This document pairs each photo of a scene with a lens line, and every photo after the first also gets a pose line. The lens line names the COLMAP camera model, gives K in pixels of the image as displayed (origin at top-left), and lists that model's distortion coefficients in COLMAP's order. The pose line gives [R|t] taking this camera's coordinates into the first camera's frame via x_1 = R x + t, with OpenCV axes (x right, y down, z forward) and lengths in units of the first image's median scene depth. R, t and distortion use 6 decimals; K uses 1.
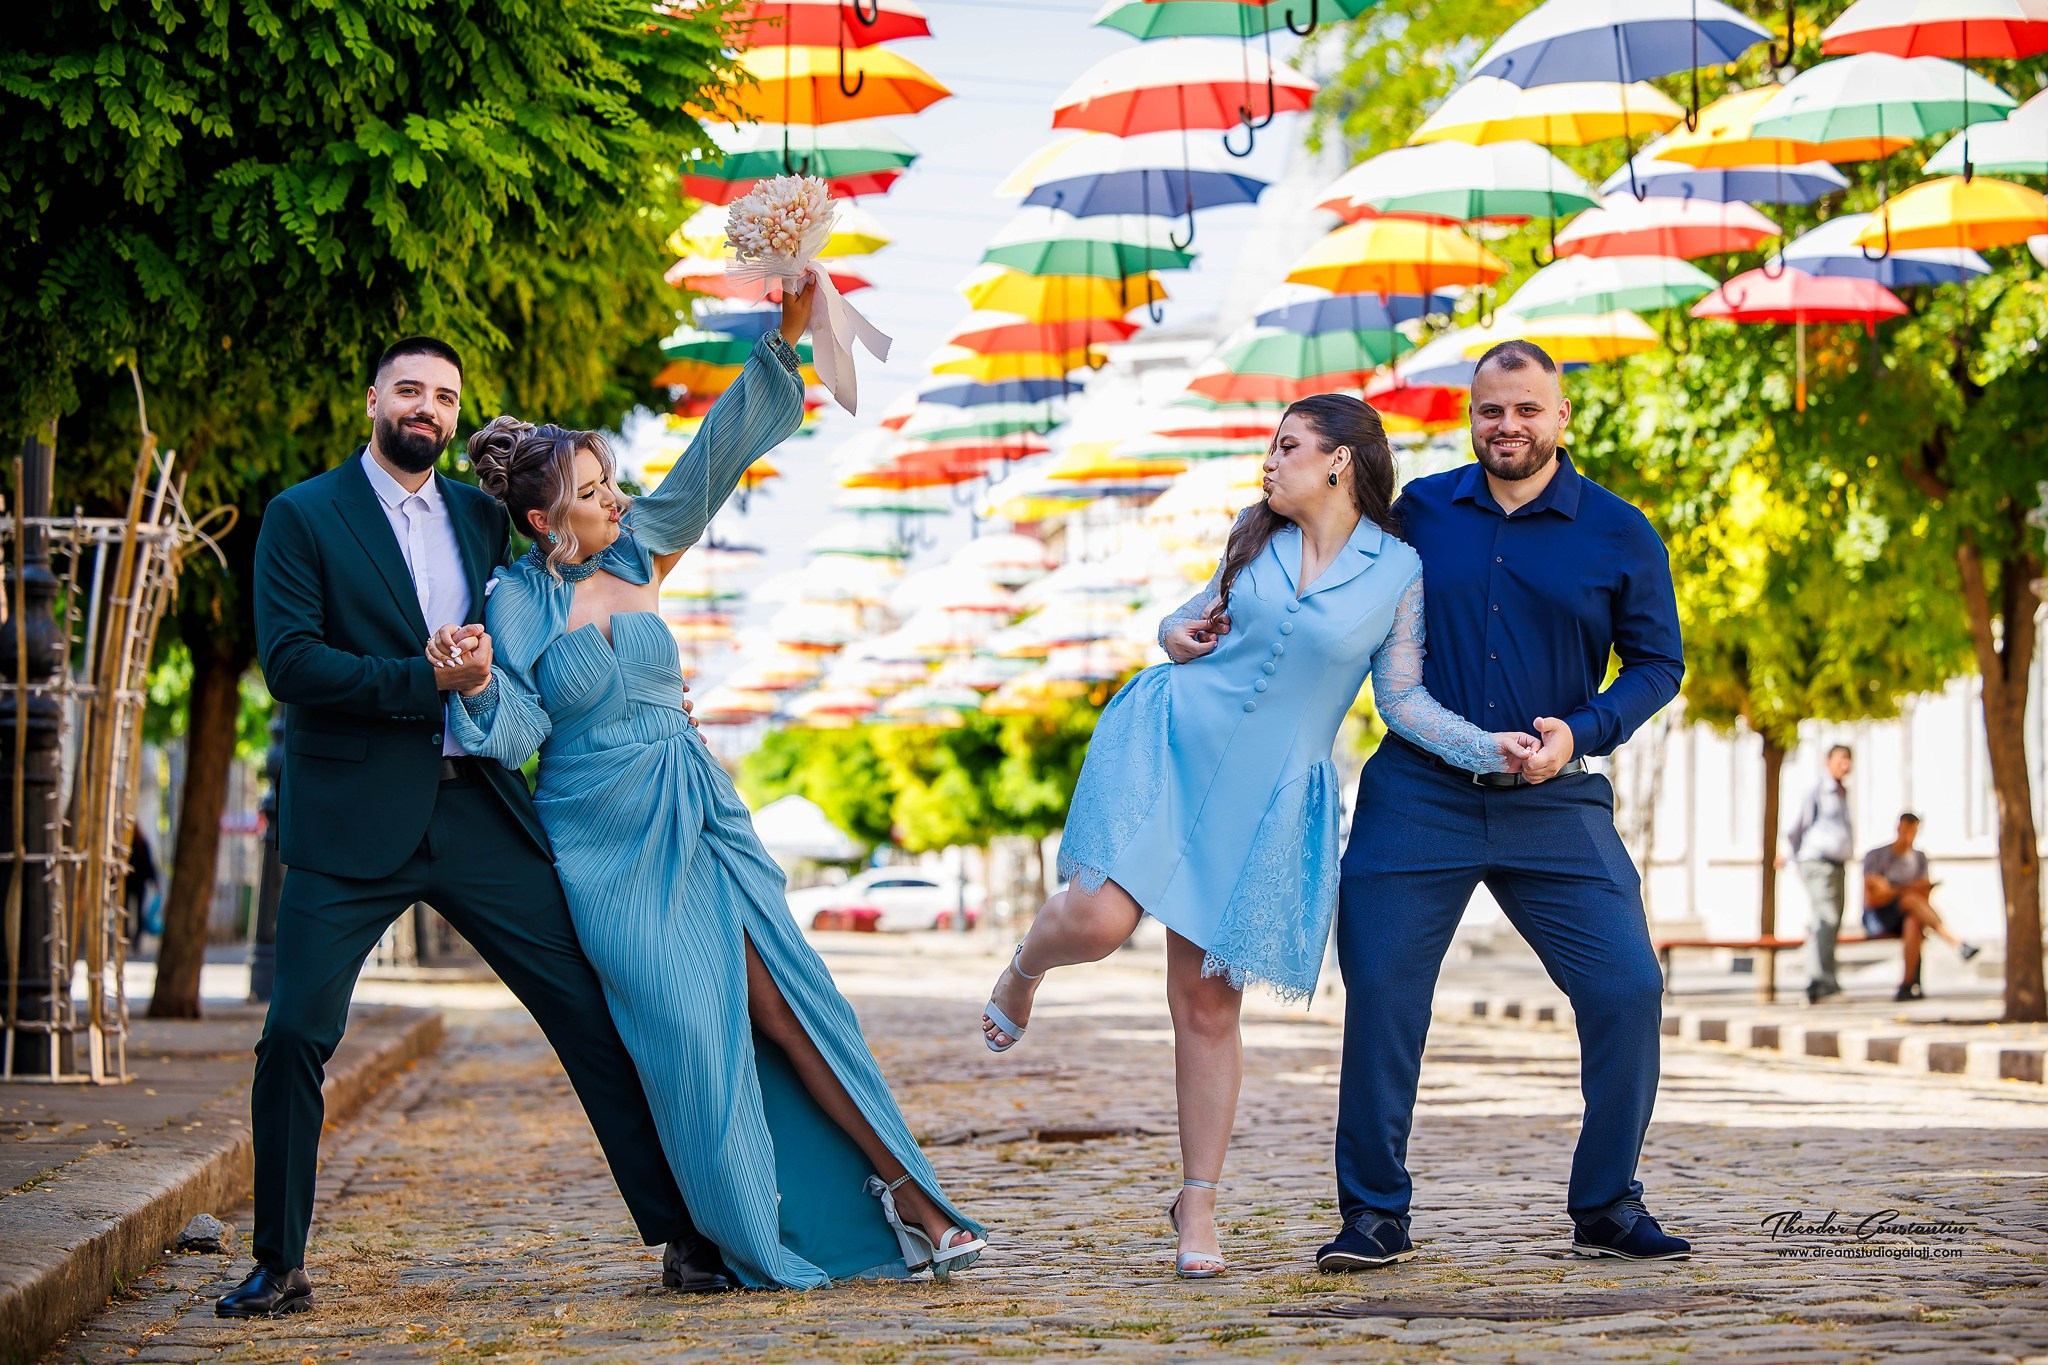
lens RADIAL K [[6167.7, 0, 1072.6], [0, 6167.7, 678.5], [0, 0, 1]] dist [-0.008547, -0.867017]
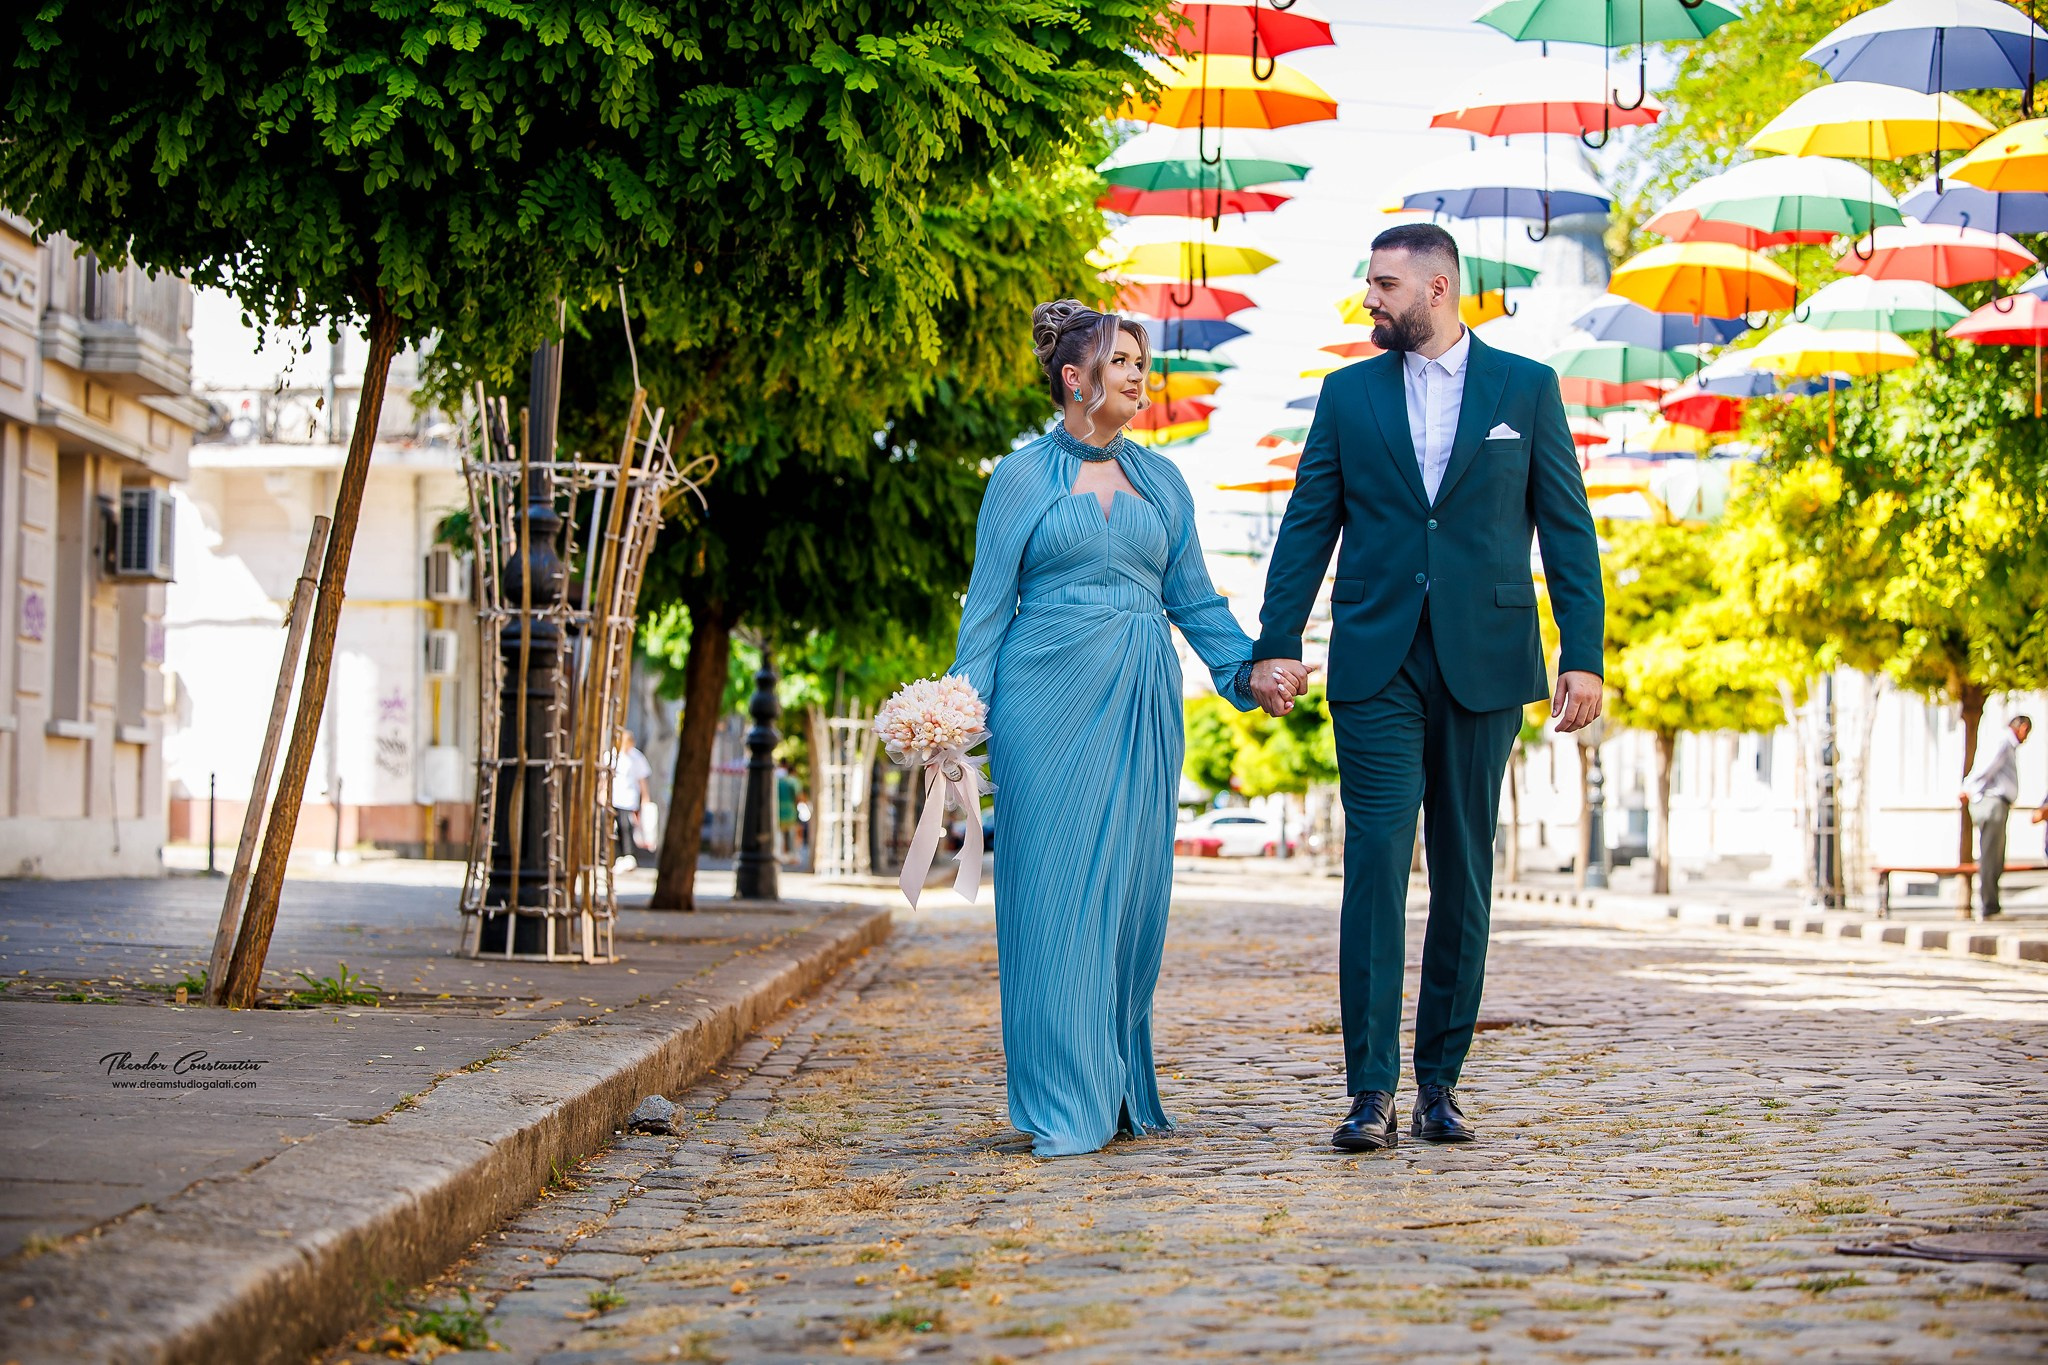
lens RADIAL K [[4574.0, 0, 929.0], [0, 4574.0, 637.2], [0, 0, 1]] dist [-0.063528, -0.290390]
pose [[0.995533, 0.009970, -0.093888, -0.017486], [-0.010645, 0.999921, -0.006687, 0.010728], [0.093814, 0.007657, 0.995560, 0.167301]]
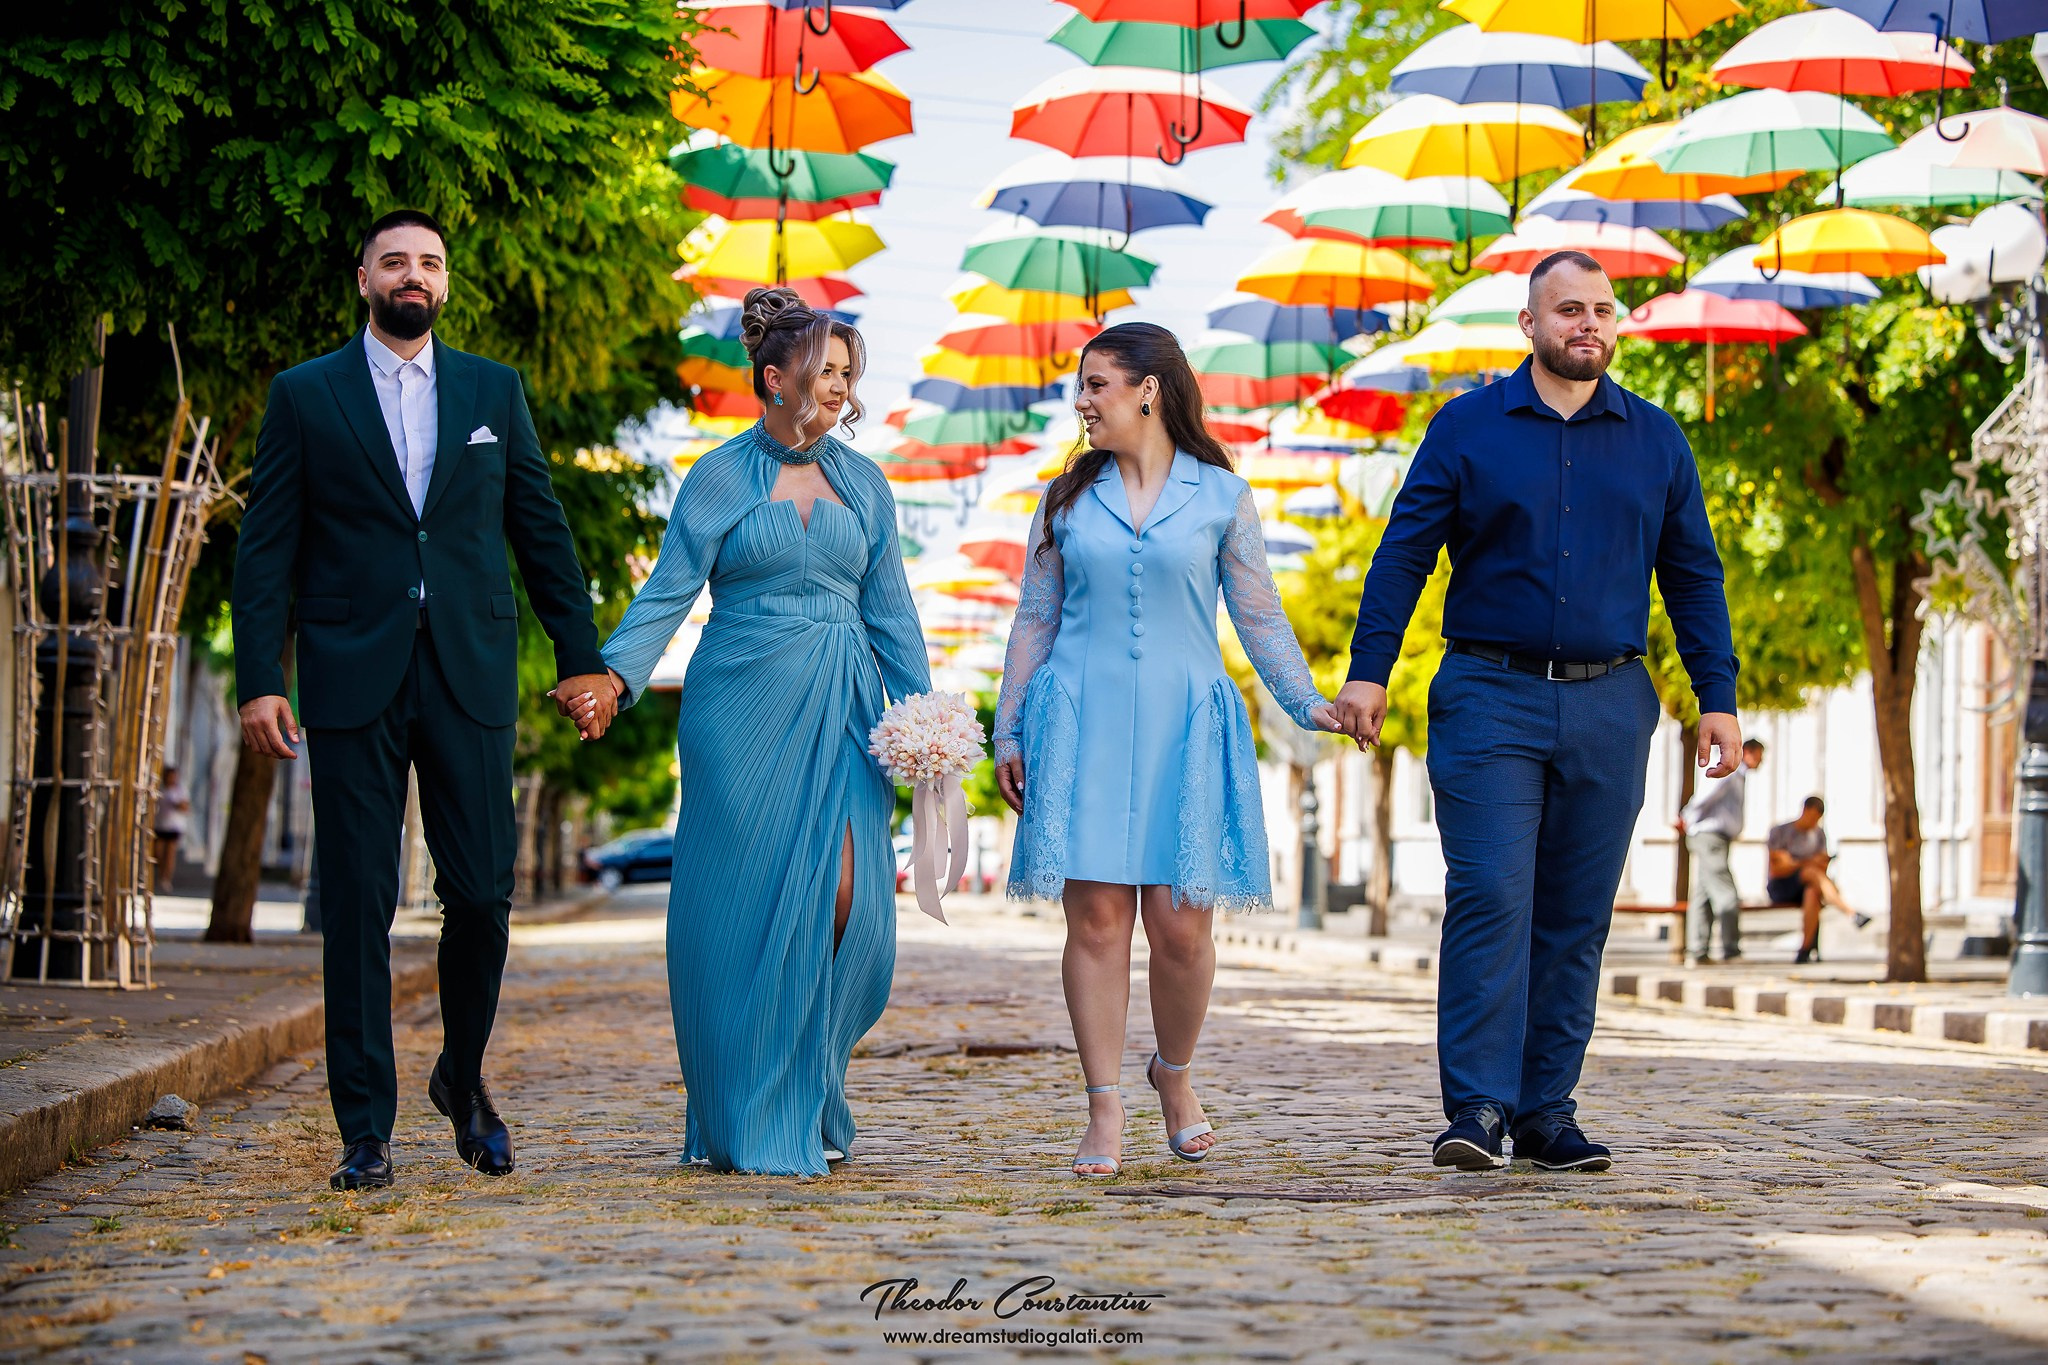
lens RADIAL K [[5538.5, 0, 1024.0], [0, 5538.5, 682.5], [0, 0, 1]] dist [0.005395, -0.394040]
pose [[0.999711, 0.020578, -0.012390, 0.013417], [-0.020553, 0.999787, 0.002117, 0.005479], [0.012431, -0.001862, 0.999921, 0.012214]]
